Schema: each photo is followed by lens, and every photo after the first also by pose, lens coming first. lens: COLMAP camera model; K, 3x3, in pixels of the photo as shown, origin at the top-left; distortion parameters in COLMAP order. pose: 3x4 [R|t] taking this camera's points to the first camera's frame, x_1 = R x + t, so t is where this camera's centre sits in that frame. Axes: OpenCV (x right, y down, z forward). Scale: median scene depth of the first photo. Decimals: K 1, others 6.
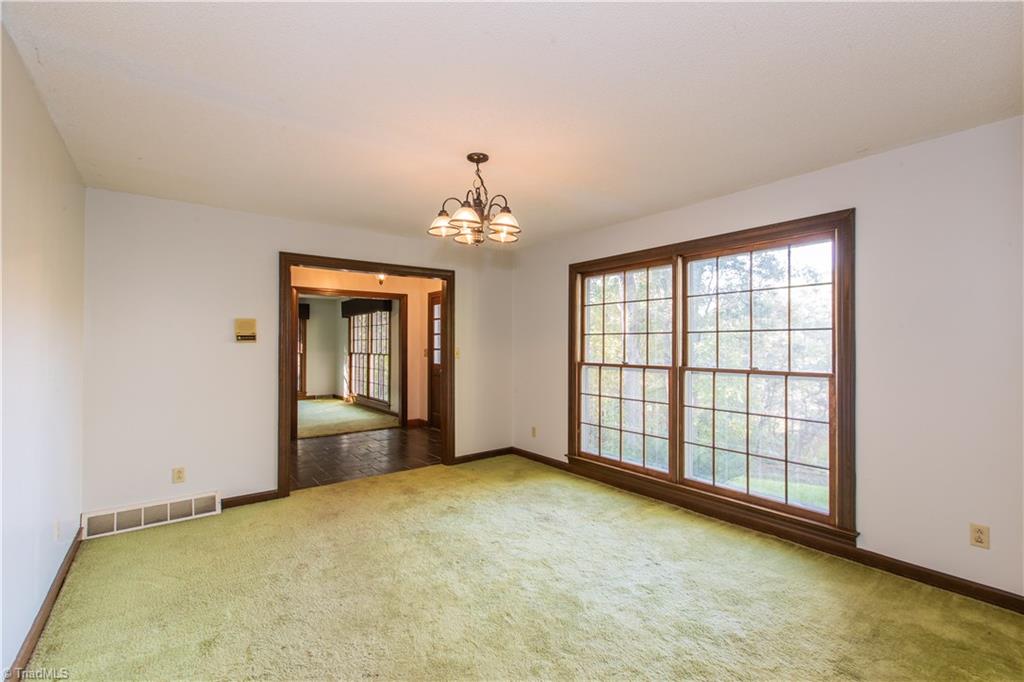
lens RADIAL K [[461.5, 0, 510.1], [0, 461.5, 345.9], [0, 0, 1]] dist [0.004789, 0.000368]
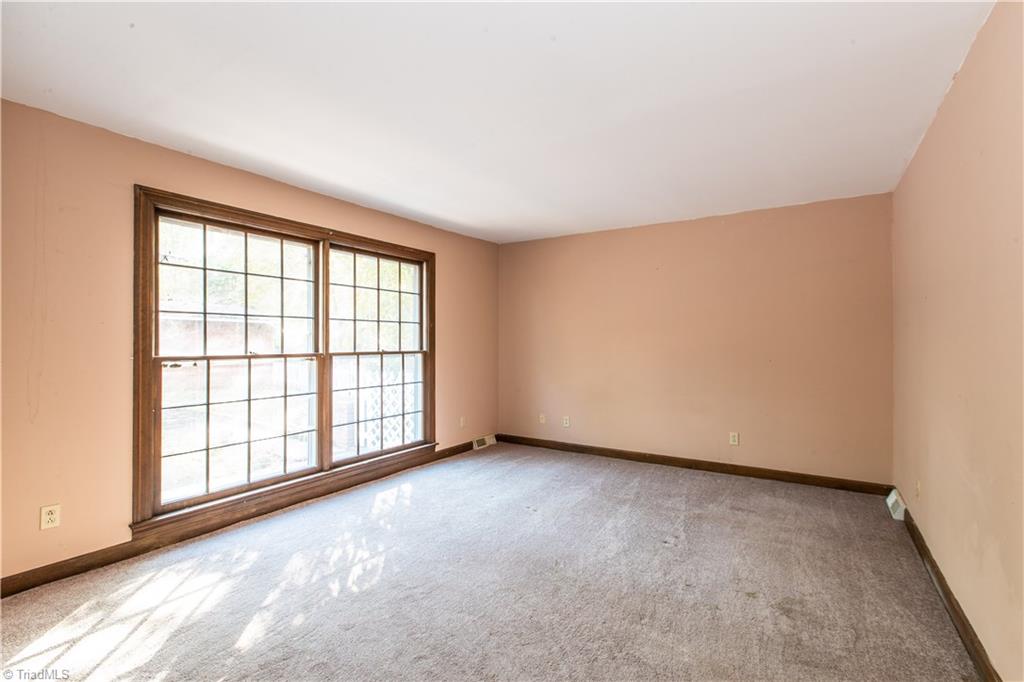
lens RADIAL K [[461.5, 0, 514.4], [0, 461.5, 337.2], [0, 0, 1]] dist [0.004789, 0.000368]
pose [[-0.338121, -0.008294, 0.941066, -0.695180], [-0.013716, 0.999898, 0.003884, 0.001174], [-0.941003, -0.011594, -0.338200, 0.943322]]
